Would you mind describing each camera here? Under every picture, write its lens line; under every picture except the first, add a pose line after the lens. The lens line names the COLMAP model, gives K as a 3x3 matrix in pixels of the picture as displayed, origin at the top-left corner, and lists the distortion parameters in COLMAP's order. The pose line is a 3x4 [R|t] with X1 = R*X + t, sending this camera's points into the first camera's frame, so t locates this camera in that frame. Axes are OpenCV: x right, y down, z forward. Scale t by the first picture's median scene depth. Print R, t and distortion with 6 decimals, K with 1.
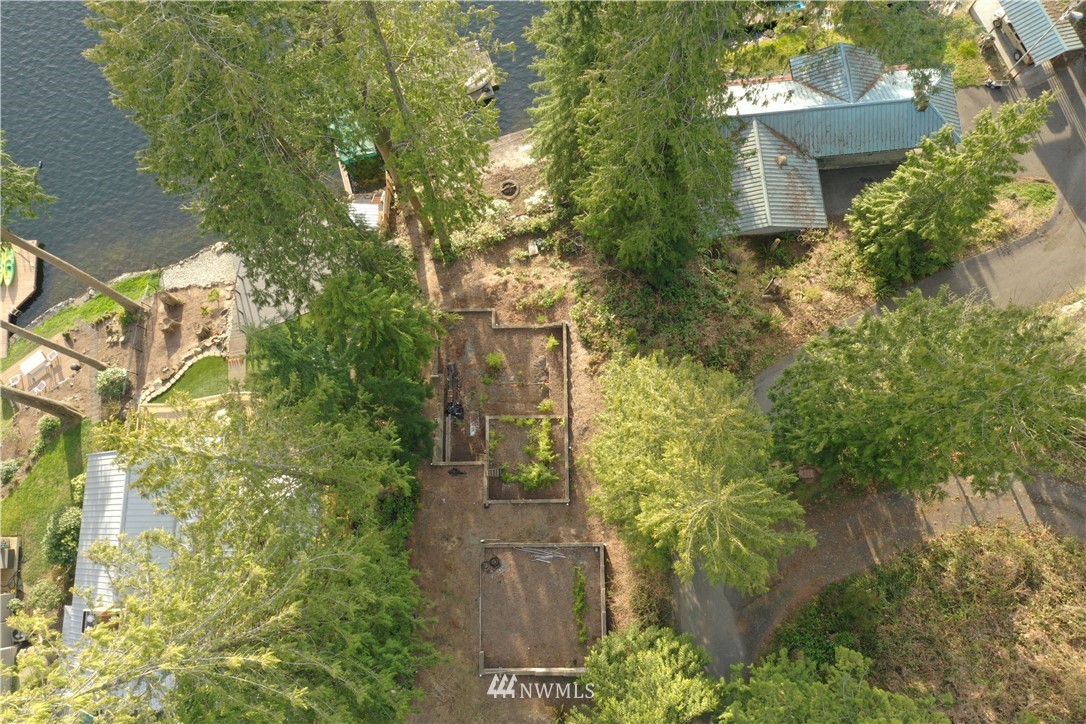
lens RADIAL K [[842.7, 0, 544.0], [0, 842.7, 359.7], [0, 0, 1]] dist [-0.014394, -0.007628]
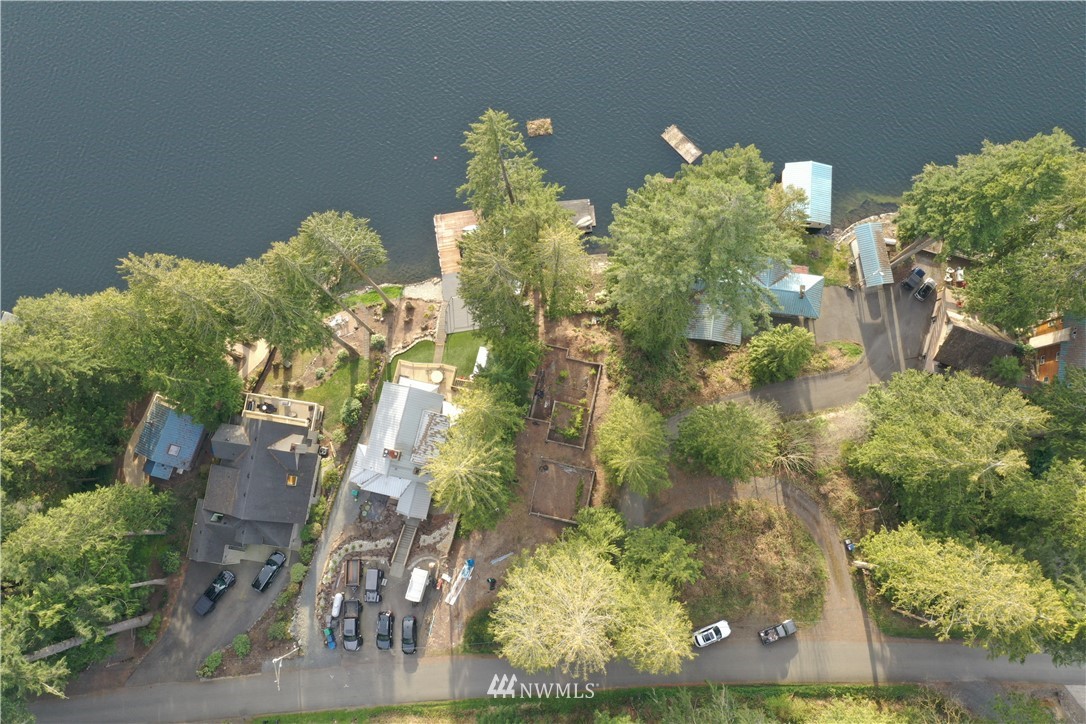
lens RADIAL K [[842.7, 0, 542.1], [0, 842.7, 362.6], [0, 0, 1]] dist [-0.014394, -0.007628]
pose [[0.974739, 0.222199, -0.022609, -0.068552], [-0.219729, 0.972172, 0.081244, -0.178780], [0.040032, -0.074224, 0.996438, -1.032578]]
